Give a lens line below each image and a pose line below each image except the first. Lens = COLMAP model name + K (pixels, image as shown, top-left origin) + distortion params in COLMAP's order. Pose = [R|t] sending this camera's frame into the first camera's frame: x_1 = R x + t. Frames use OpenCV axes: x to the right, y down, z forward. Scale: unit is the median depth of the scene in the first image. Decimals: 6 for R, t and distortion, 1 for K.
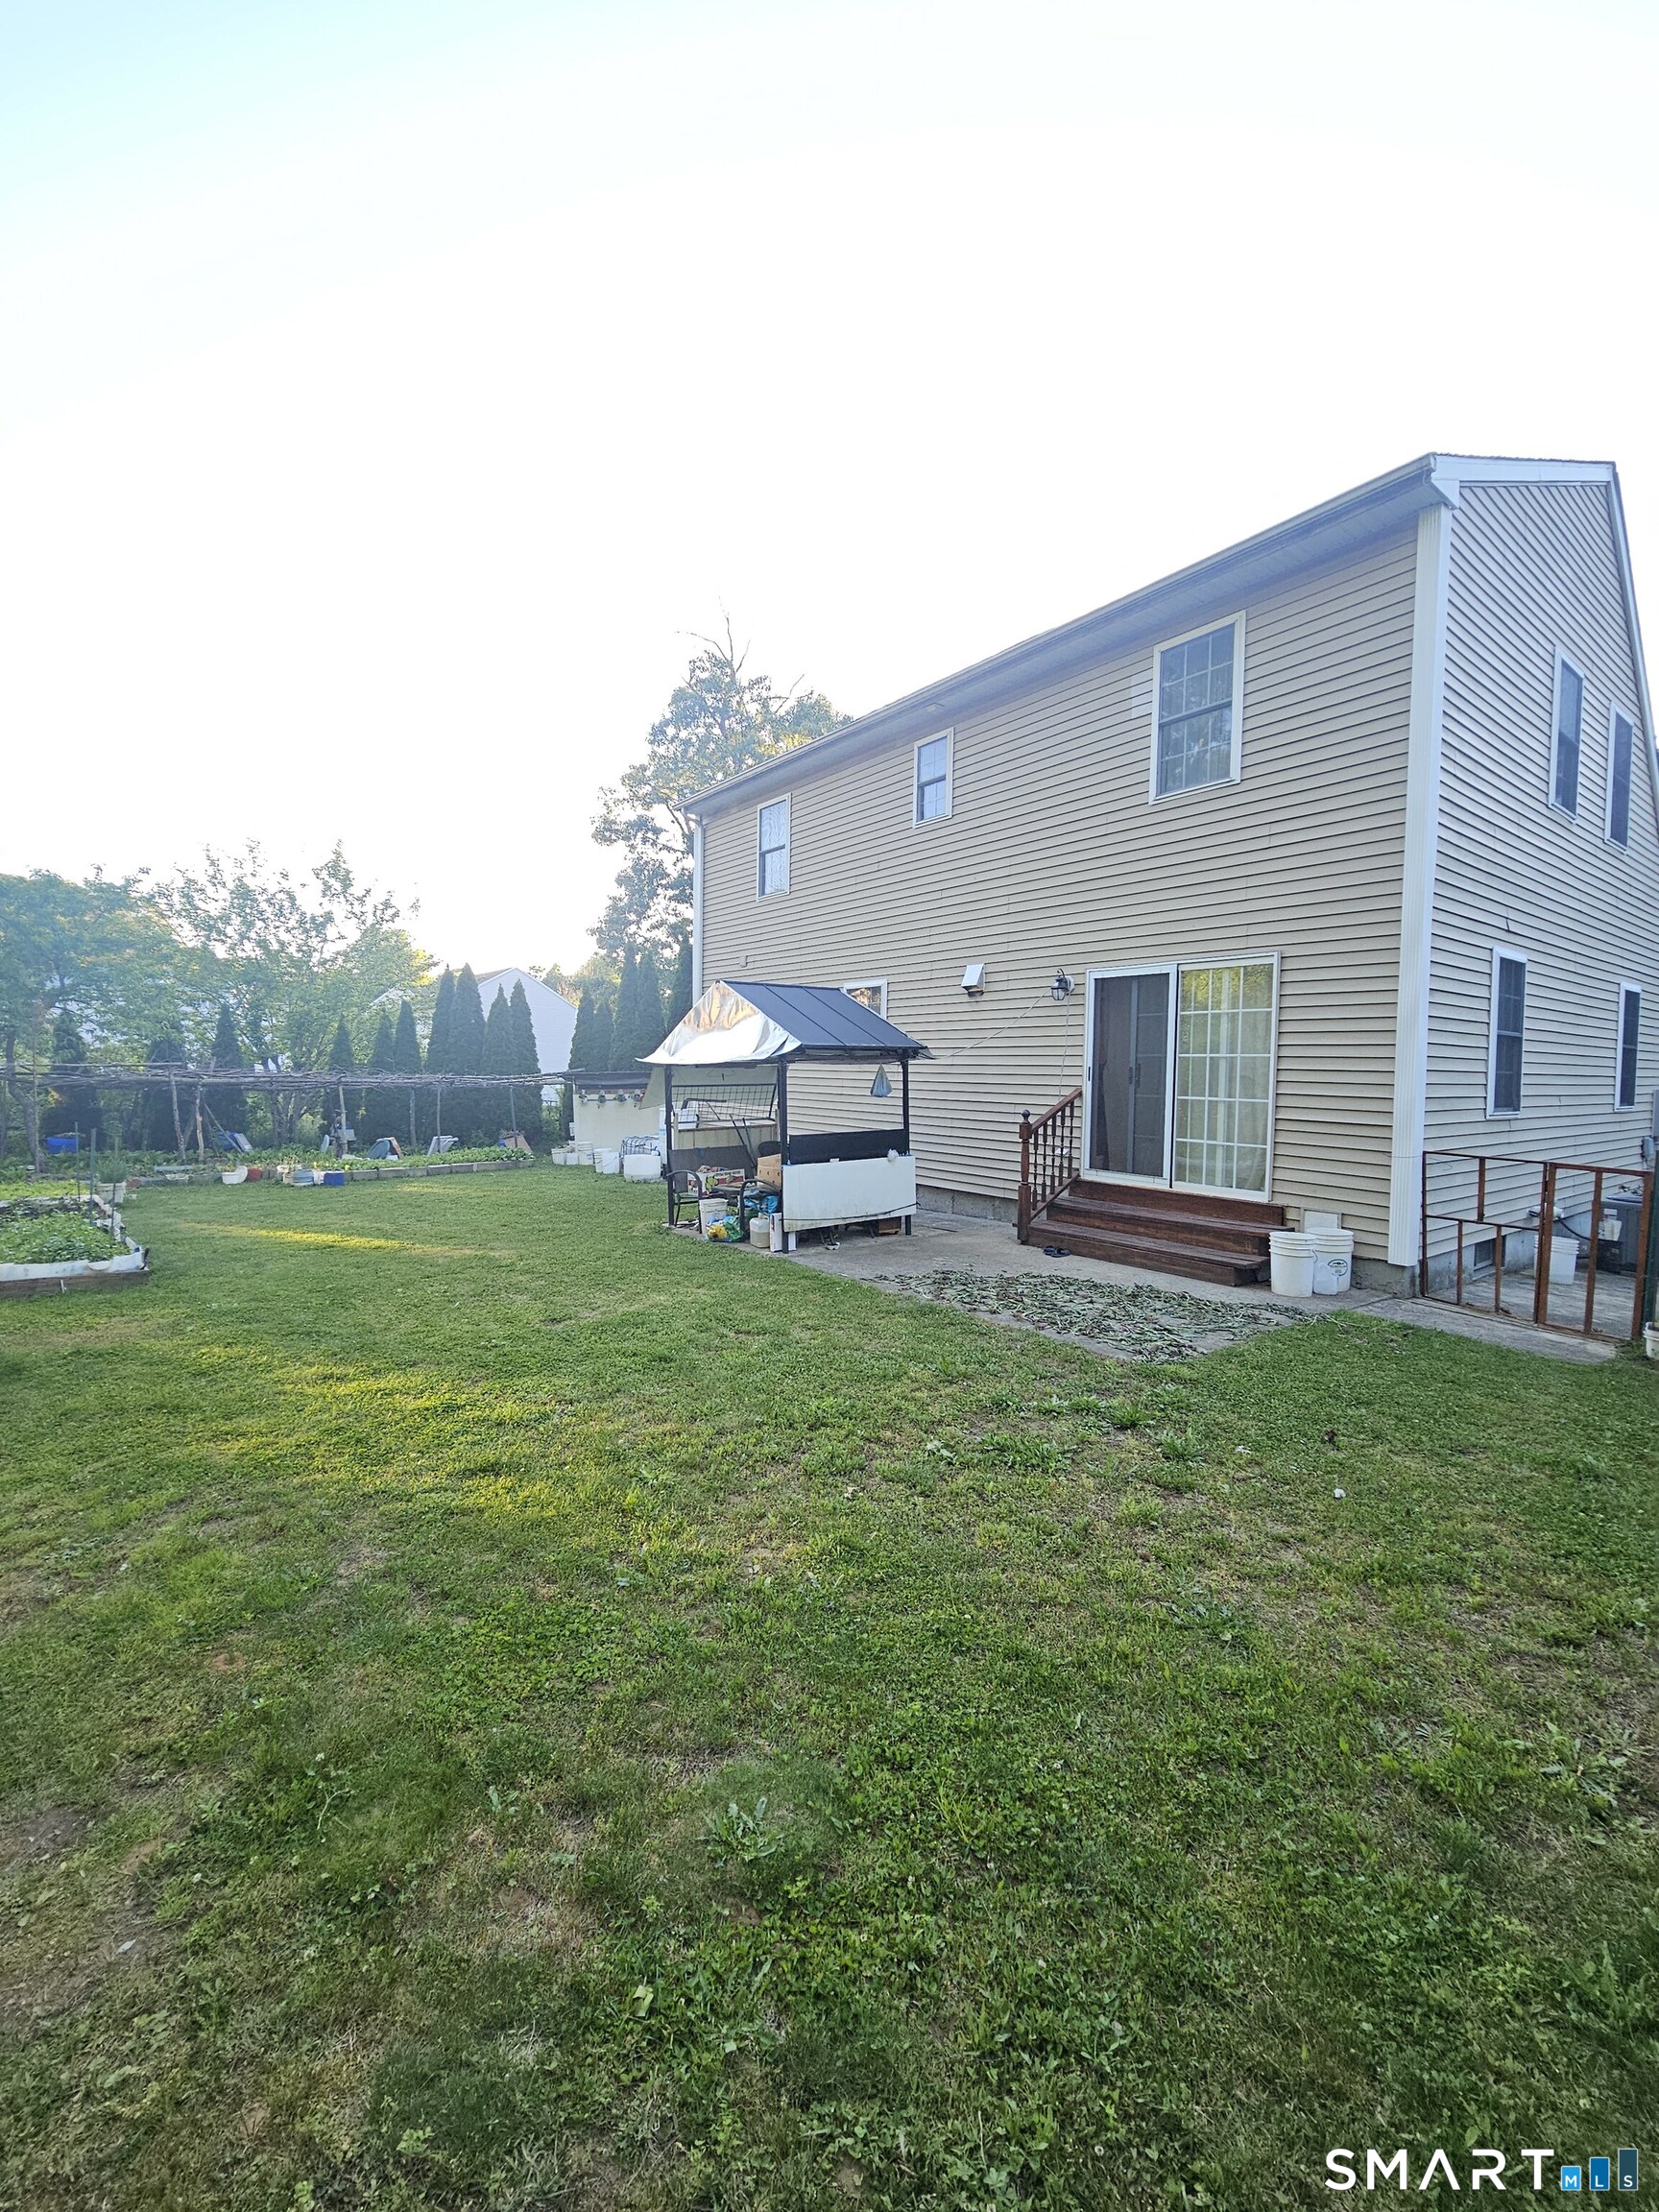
lens RADIAL K [[893.3, 0, 849.2], [0, 893.3, 1113.3], [0, 0, 1]] dist [0.002296, -0.003900]
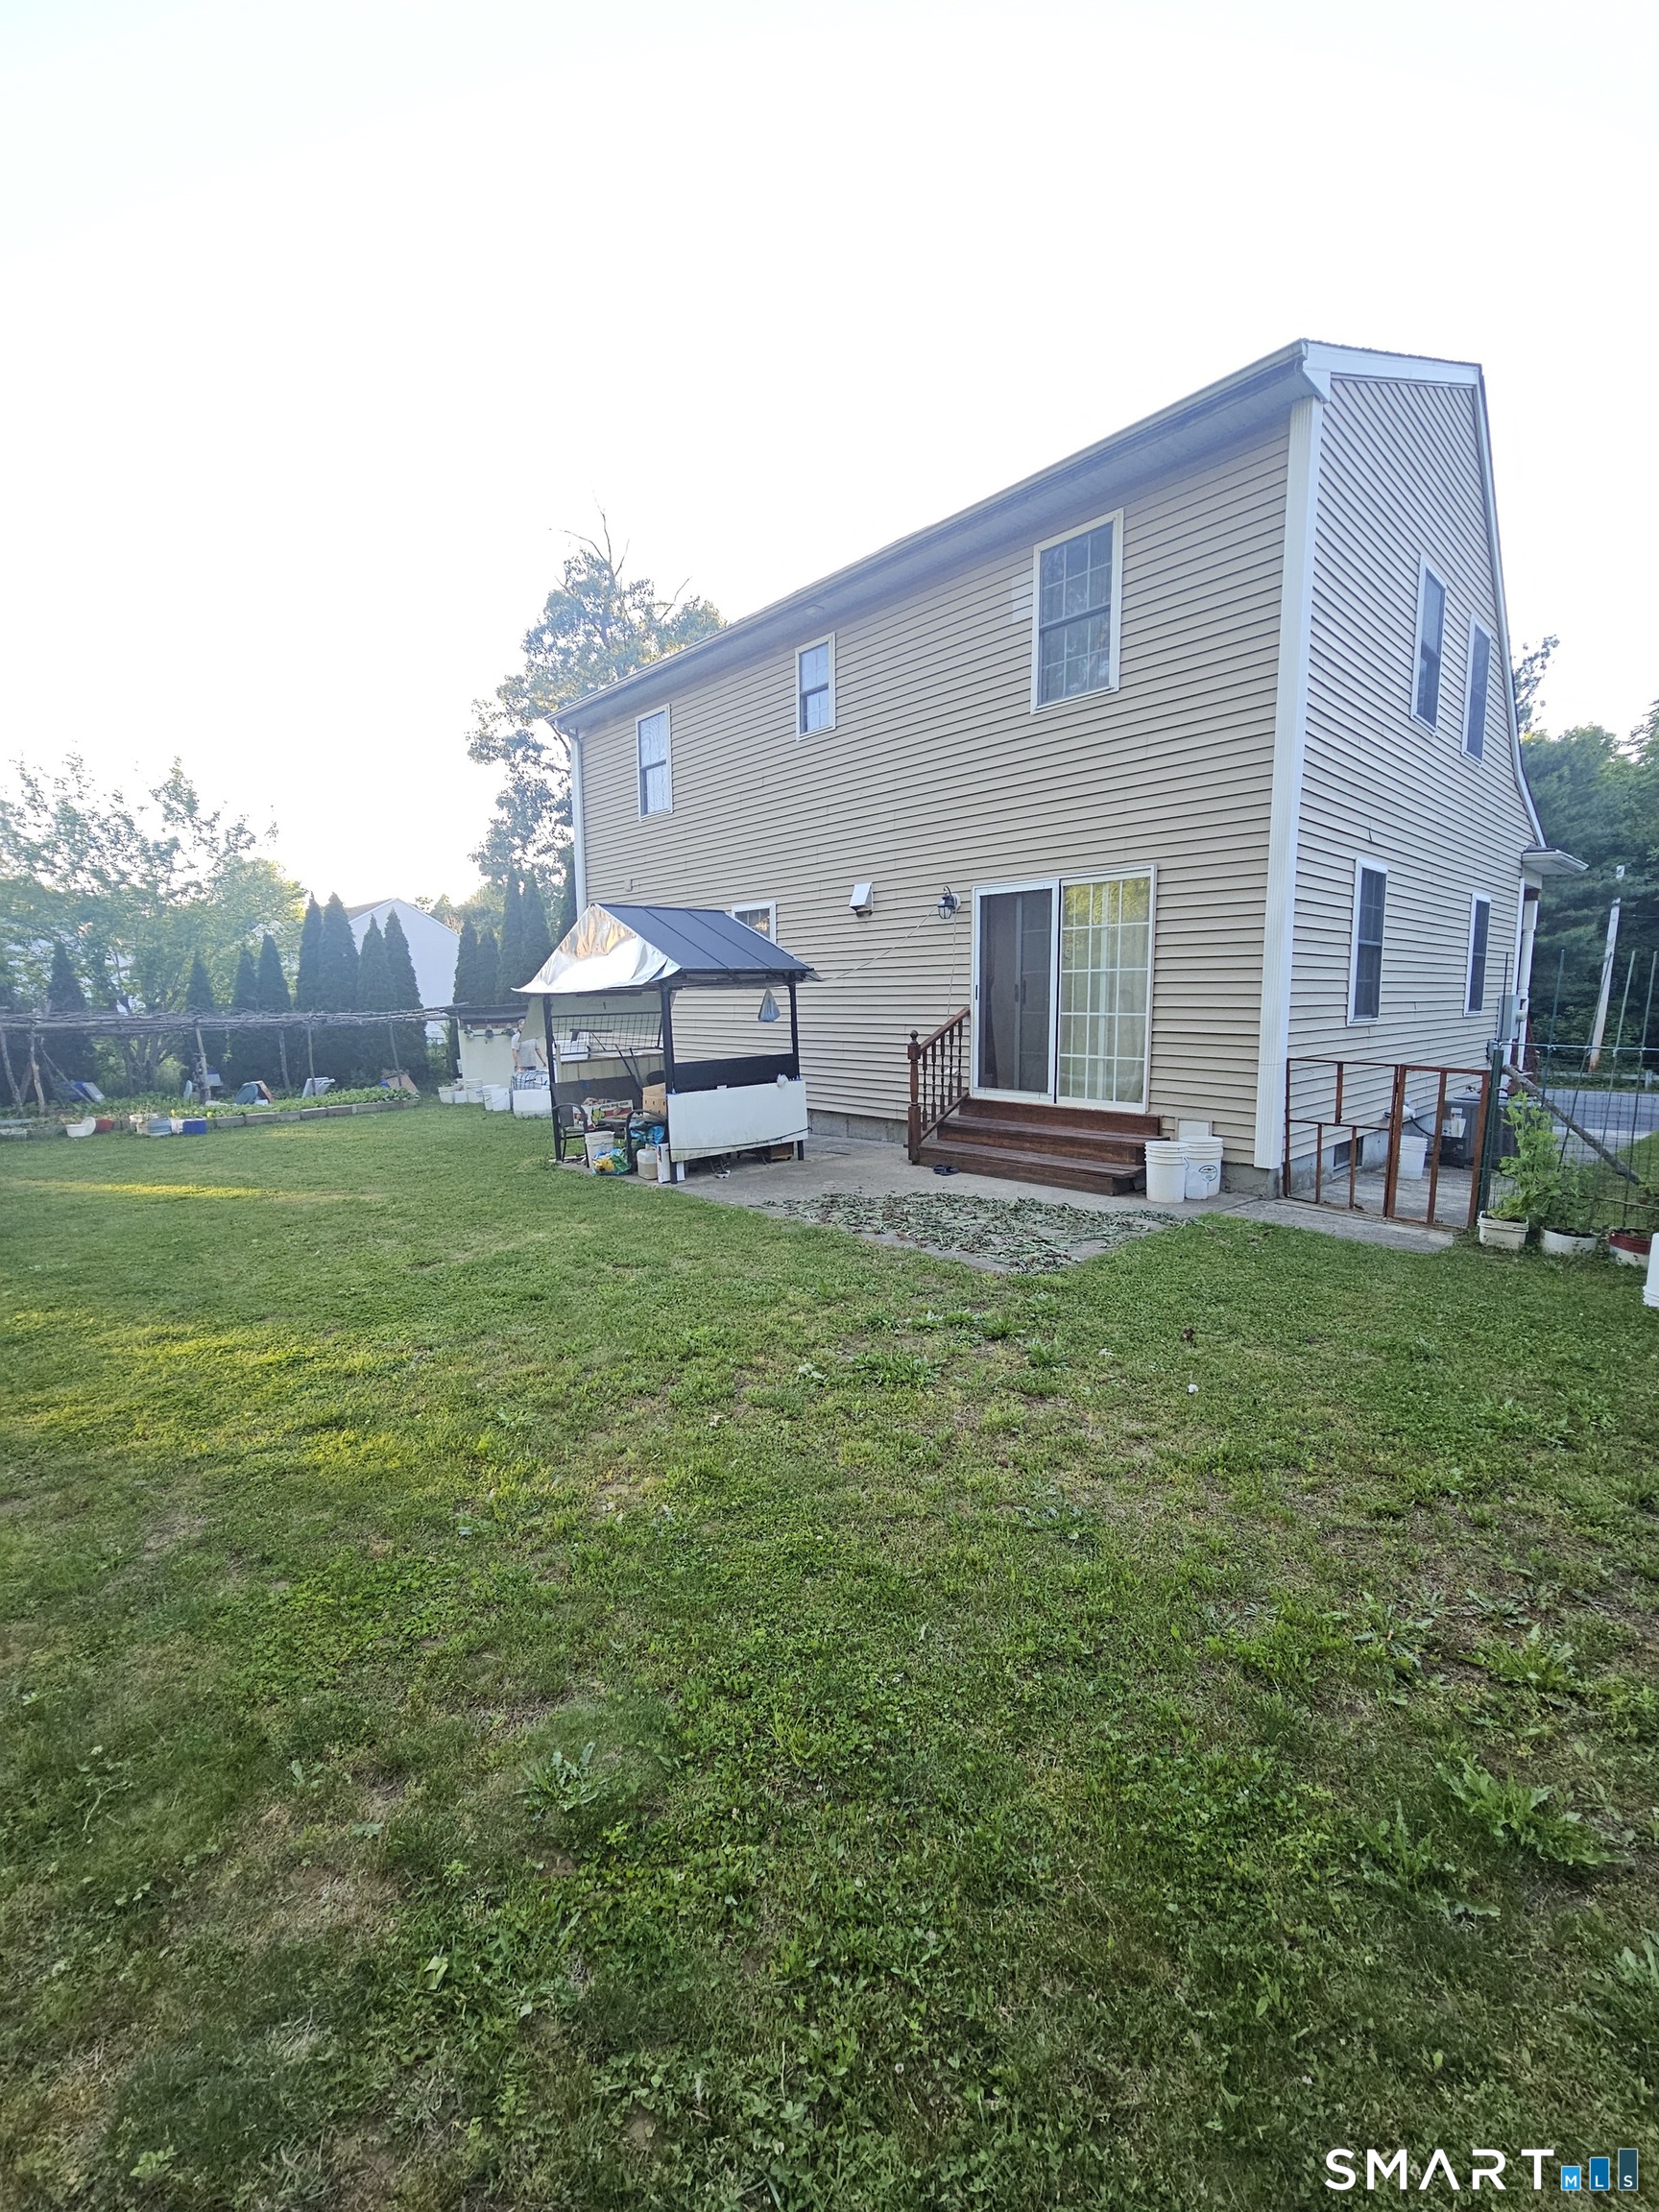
lens RADIAL K [[887.9, 0, 850.1], [0, 887.9, 1112.5], [0, 0, 1]] dist [-0.000290, -0.001721]
pose [[0.994659, -0.037189, 0.096286, 0.042106], [0.029402, 0.996275, 0.081065, 0.007462], [-0.098943, -0.077801, 0.992047, 0.028055]]
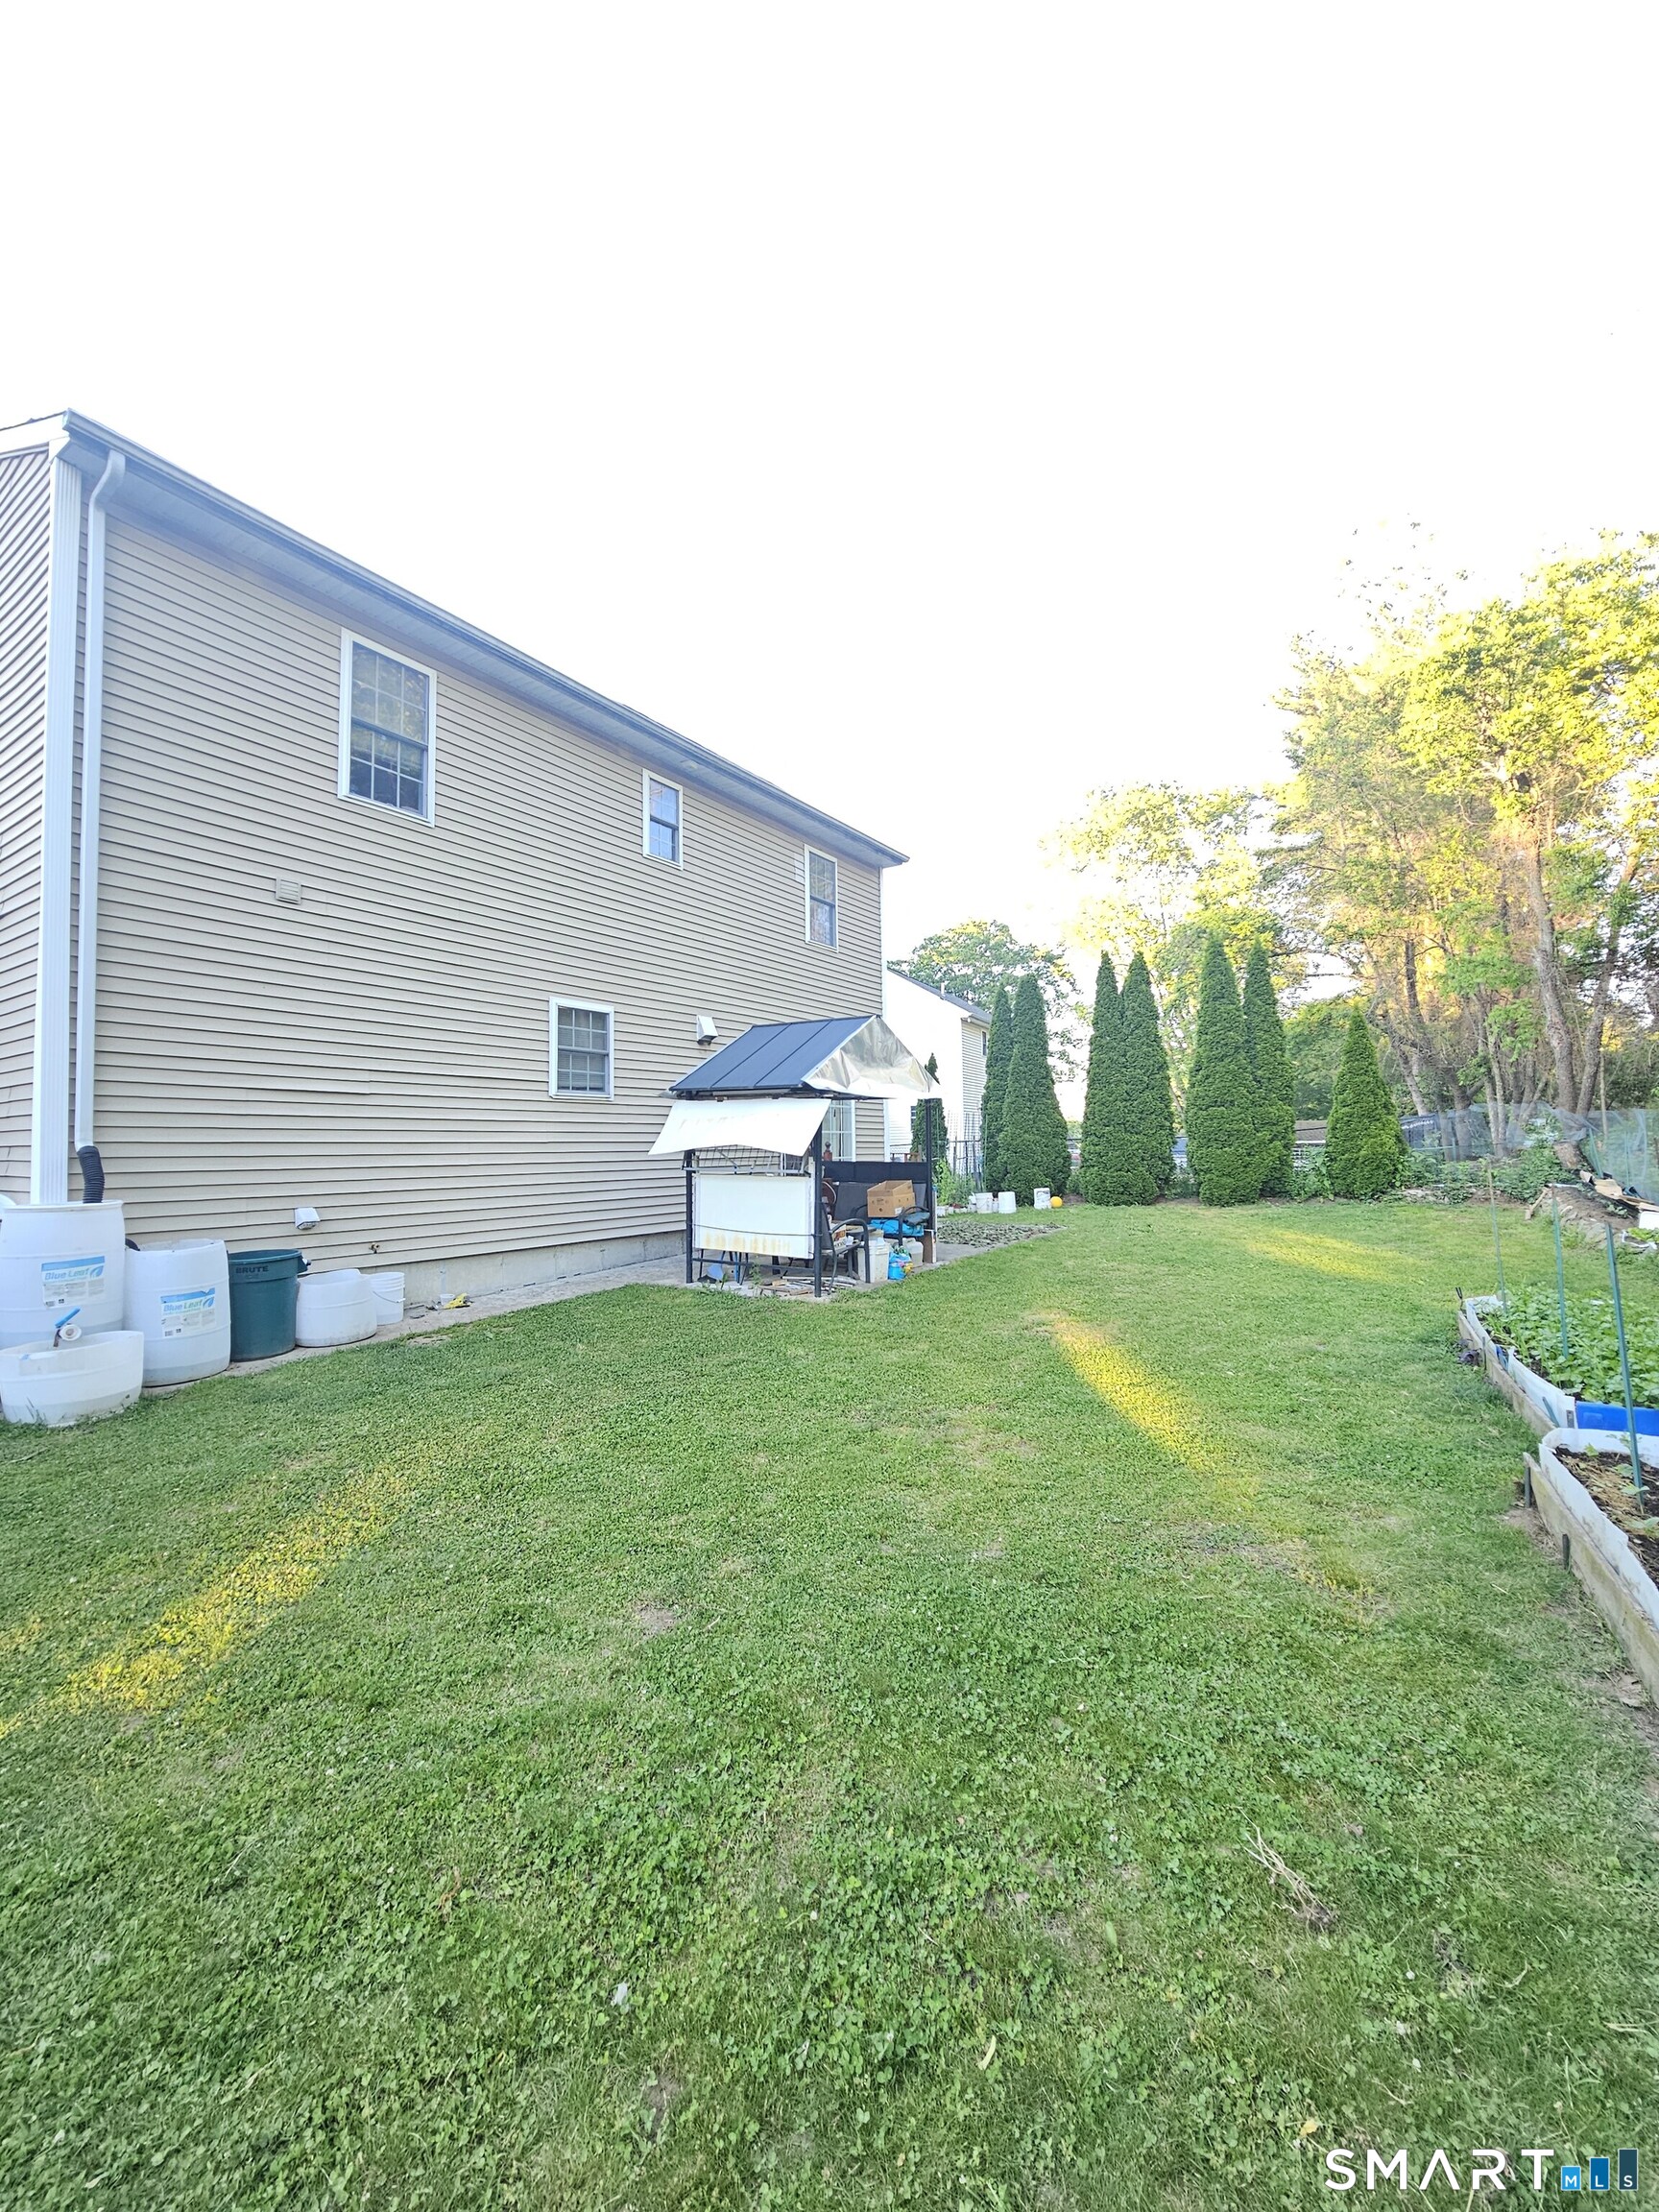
lens RADIAL K [[893.3, 0, 849.2], [0, 893.3, 1113.3], [0, 0, 1]] dist [0.002296, -0.003900]
pose [[-0.309384, 0.004036, 0.950929, -1.690962], [0.036422, 0.999308, 0.007608, -0.087240], [-0.950240, 0.036989, -0.309317, 2.073216]]
